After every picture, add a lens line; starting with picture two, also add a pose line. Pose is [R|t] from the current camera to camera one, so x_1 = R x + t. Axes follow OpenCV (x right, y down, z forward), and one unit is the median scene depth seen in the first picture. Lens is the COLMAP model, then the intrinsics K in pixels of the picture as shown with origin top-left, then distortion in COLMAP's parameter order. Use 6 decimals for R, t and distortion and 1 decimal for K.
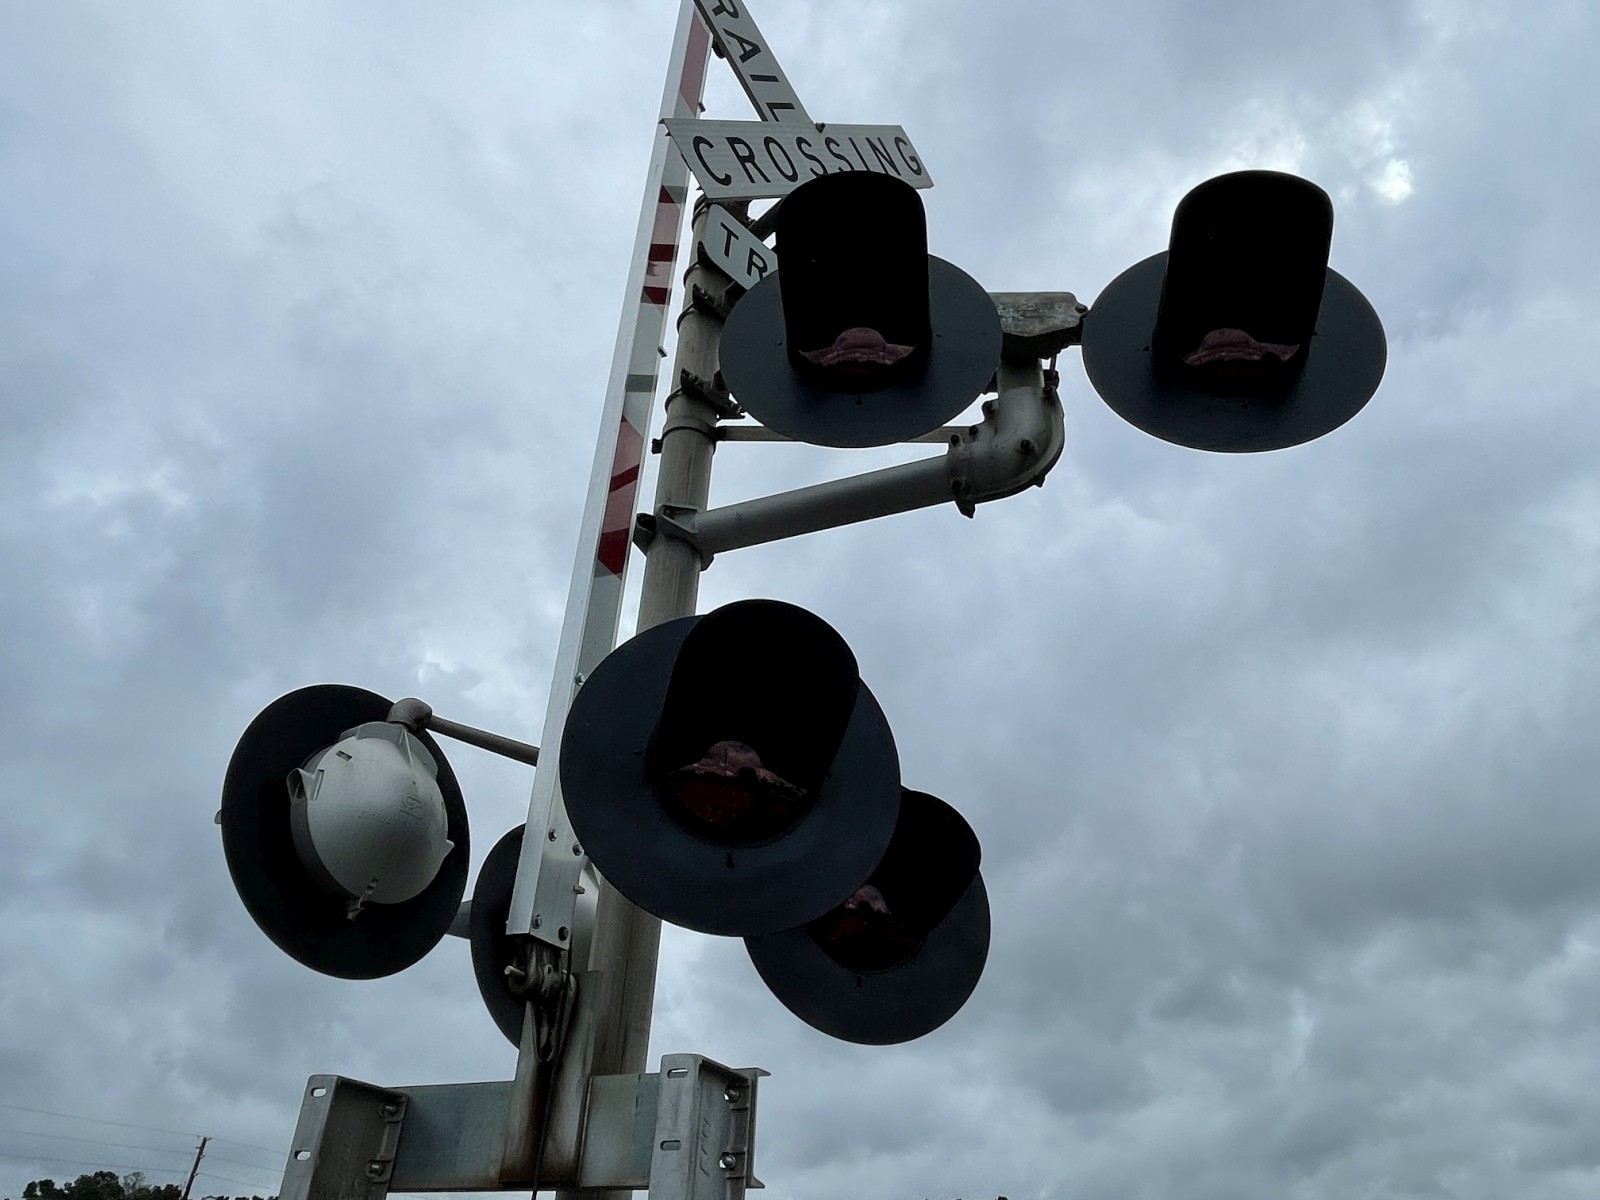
lens RADIAL K [[1119.1, 0, 797.0], [0, 1119.1, 591.9], [0, 0, 1]] dist [0.026231, 0.003868]
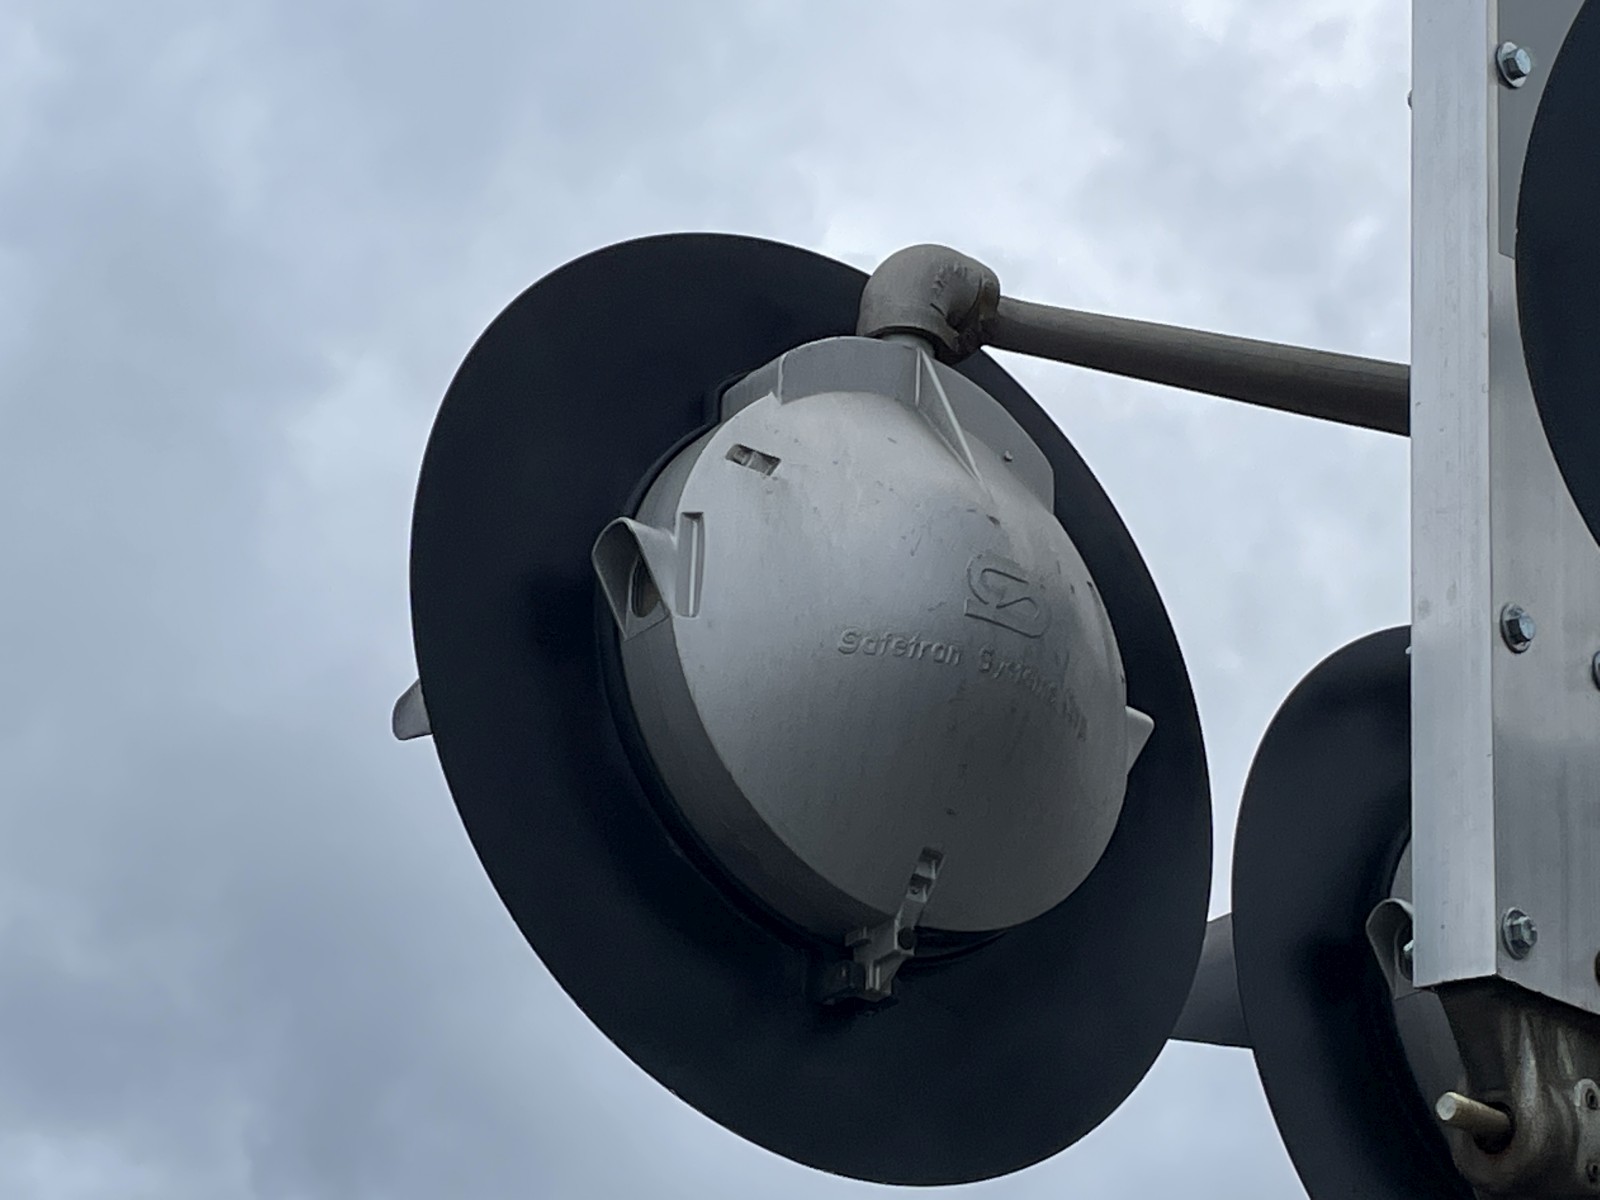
lens RADIAL K [[3820.3, 0, 800.0], [0, 3820.3, 600.0], [0, 0, 1]] dist [0.143154, 0.047520]
pose [[0.936058, -0.124495, -0.329083, -0.067428], [0.179096, 0.973663, 0.141083, 0.042518], [0.302852, -0.190999, 0.933702, 0.066762]]
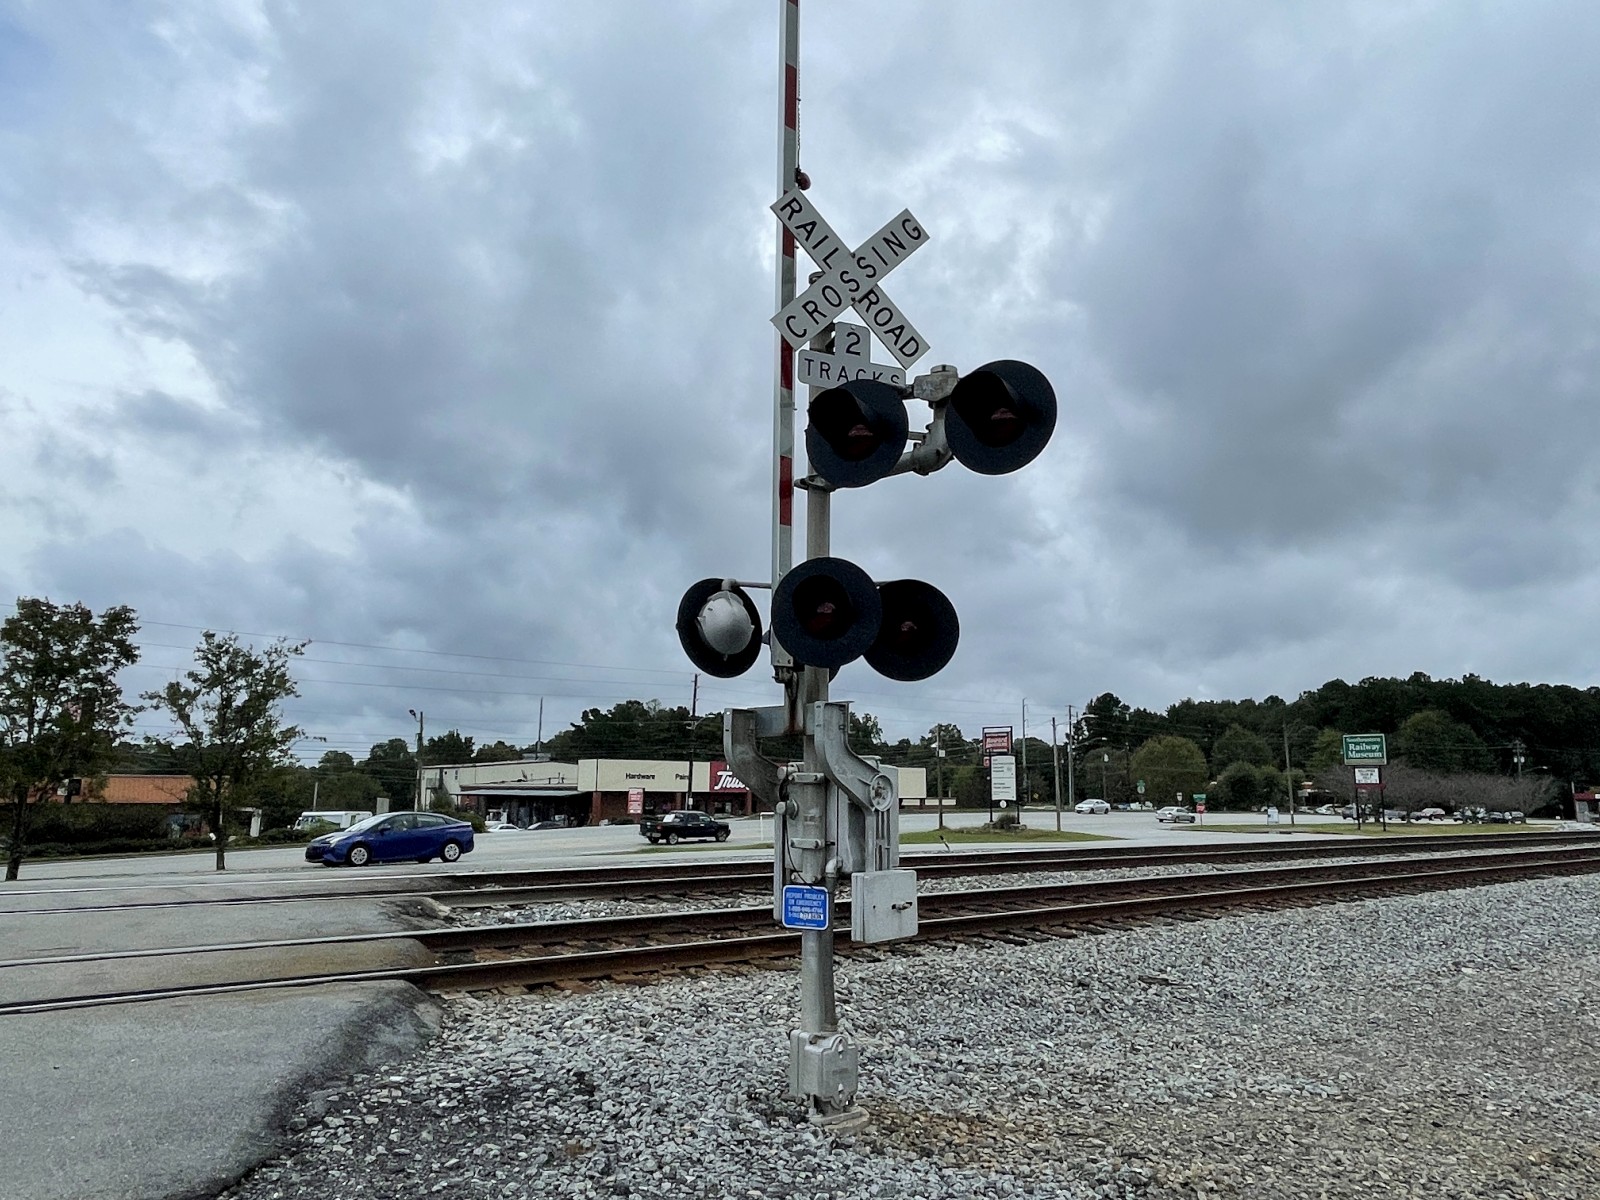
lens RADIAL K [[1119.5, 0, 808.0], [0, 1119.5, 602.4], [0, 0, 1]] dist [-0.003967, -0.003786]
pose [[0.940927, -0.091022, -0.326147, 0.783234], [0.212798, 0.908176, 0.360462, -0.859434], [0.263389, -0.408572, 0.873897, -1.463538]]
